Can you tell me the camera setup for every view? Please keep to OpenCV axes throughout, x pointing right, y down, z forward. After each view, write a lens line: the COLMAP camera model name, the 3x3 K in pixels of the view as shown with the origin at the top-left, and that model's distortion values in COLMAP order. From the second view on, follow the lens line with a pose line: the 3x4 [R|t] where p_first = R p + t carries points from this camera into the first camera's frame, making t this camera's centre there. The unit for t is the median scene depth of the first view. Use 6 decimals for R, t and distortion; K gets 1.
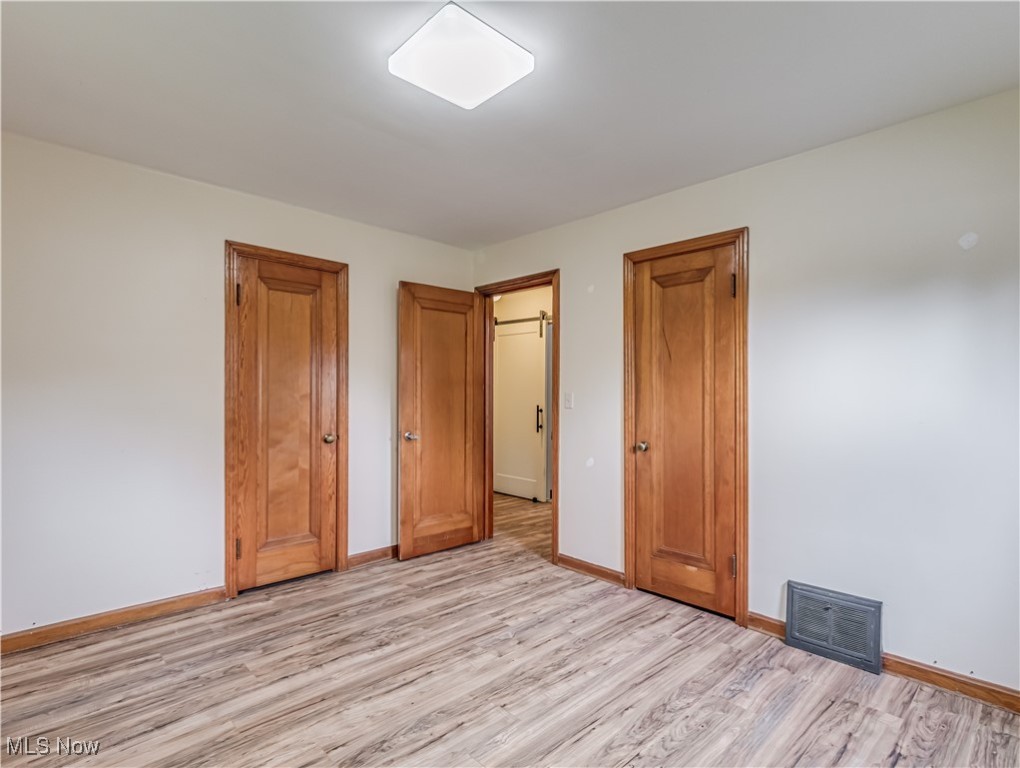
lens RADIAL K [[511.8, 0, 509.8], [0, 511.8, 388.3], [0, 0, 1]] dist [-0.025400, -0.000252]
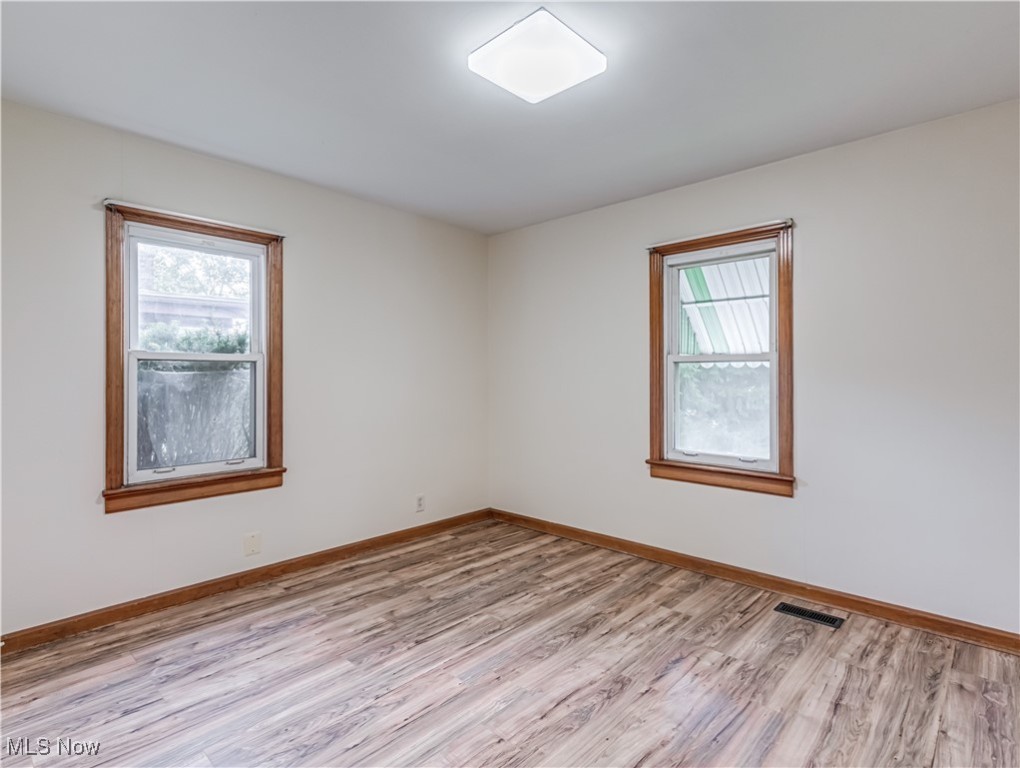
lens RADIAL K [[511.8, 0, 513.2], [0, 511.8, 378.8], [0, 0, 1]] dist [-0.025400, -0.000252]
pose [[-0.998241, -0.003132, -0.059199, 0.019681], [-0.003716, 0.999946, 0.009744, 0.008573], [0.059165, 0.009946, -0.998199, 1.972269]]
